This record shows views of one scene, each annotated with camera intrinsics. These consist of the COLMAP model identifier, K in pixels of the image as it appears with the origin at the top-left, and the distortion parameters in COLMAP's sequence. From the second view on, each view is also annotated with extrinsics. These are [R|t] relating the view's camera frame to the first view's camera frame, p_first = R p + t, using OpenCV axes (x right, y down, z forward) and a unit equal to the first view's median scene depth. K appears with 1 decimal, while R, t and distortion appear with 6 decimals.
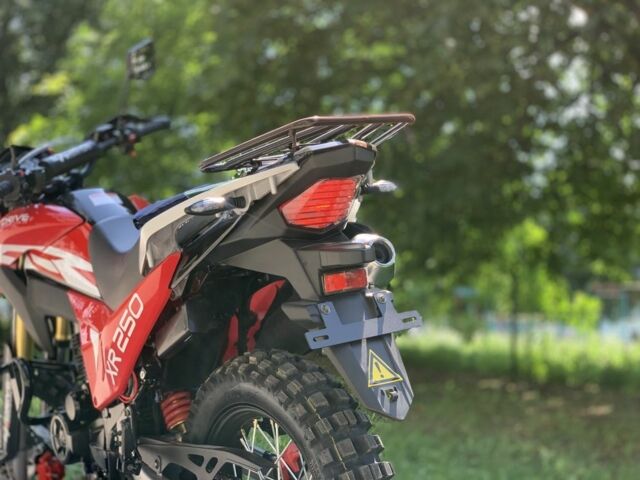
lens RADIAL K [[977.3, 0, 320.0], [0, 977.3, 240.0], [0, 0, 1]] dist [0.039237, 0.010065]
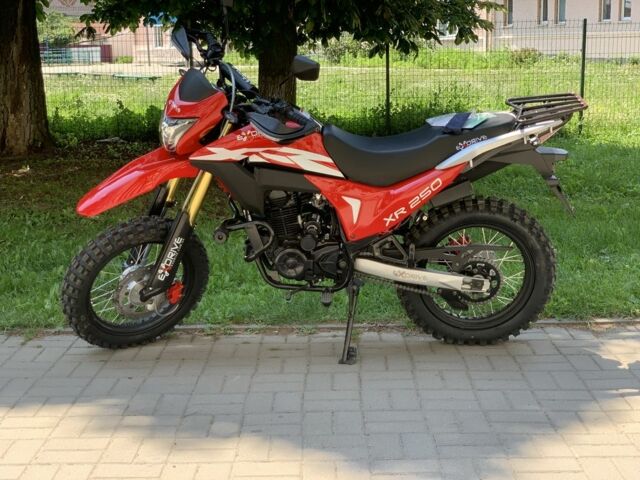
lens RADIAL K [[977.3, 0, 320.0], [0, 977.3, 240.0], [0, 0, 1]] dist [0.039237, 0.010065]
pose [[0.578464, -0.191430, 0.792928, -1.885827], [-0.041897, 0.963817, 0.263252, -0.328787], [-0.814631, -0.185503, 0.549513, 0.098851]]
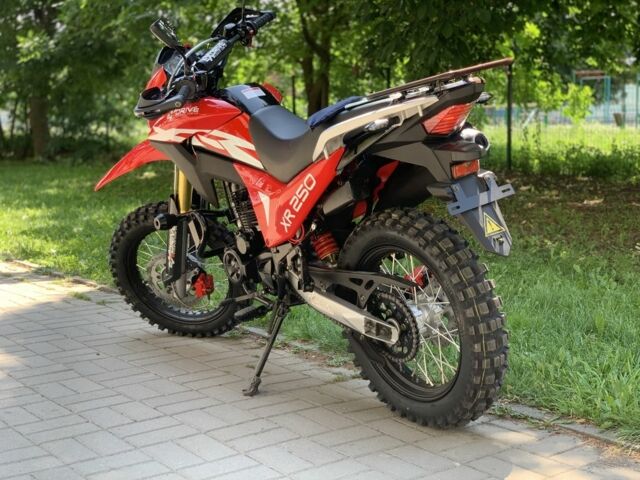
lens RADIAL K [[977.3, 0, 320.0], [0, 977.3, 240.0], [0, 0, 1]] dist [0.039237, 0.010065]
pose [[0.998824, -0.046797, 0.012677, -0.195094], [0.043051, 0.976312, 0.212043, -0.158103], [-0.022300, -0.211248, 0.977178, -0.453032]]
